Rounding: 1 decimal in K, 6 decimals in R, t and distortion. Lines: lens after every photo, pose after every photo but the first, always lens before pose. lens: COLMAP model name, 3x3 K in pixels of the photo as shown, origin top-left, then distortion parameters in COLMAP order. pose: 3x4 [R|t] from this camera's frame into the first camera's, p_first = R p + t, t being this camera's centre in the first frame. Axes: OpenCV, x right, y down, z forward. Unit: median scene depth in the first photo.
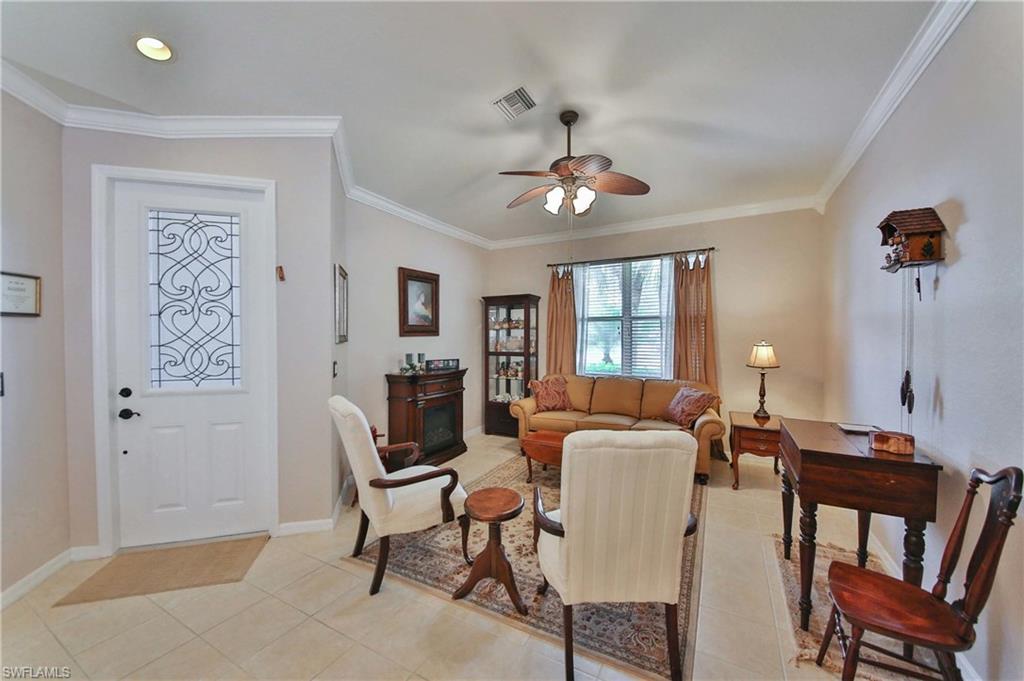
lens RADIAL K [[390.5, 0, 512.0], [0, 390.5, 340.5], [0, 0, 1]] dist [0.047012, -0.038220]
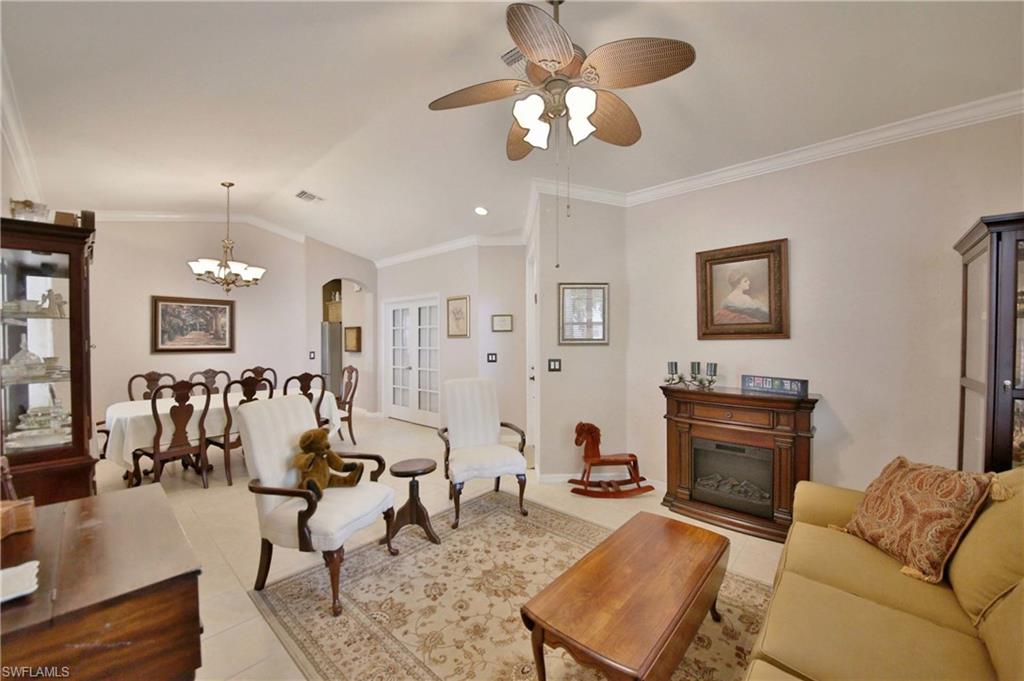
lens RADIAL K [[390.5, 0, 512.0], [0, 390.5, 340.5], [0, 0, 1]] dist [0.047012, -0.038220]
pose [[-0.249720, 0.002944, -0.968314, 0.545453], [-0.007896, 0.999956, 0.005076, -0.009030], [0.968286, 0.008914, -0.249686, 0.781983]]
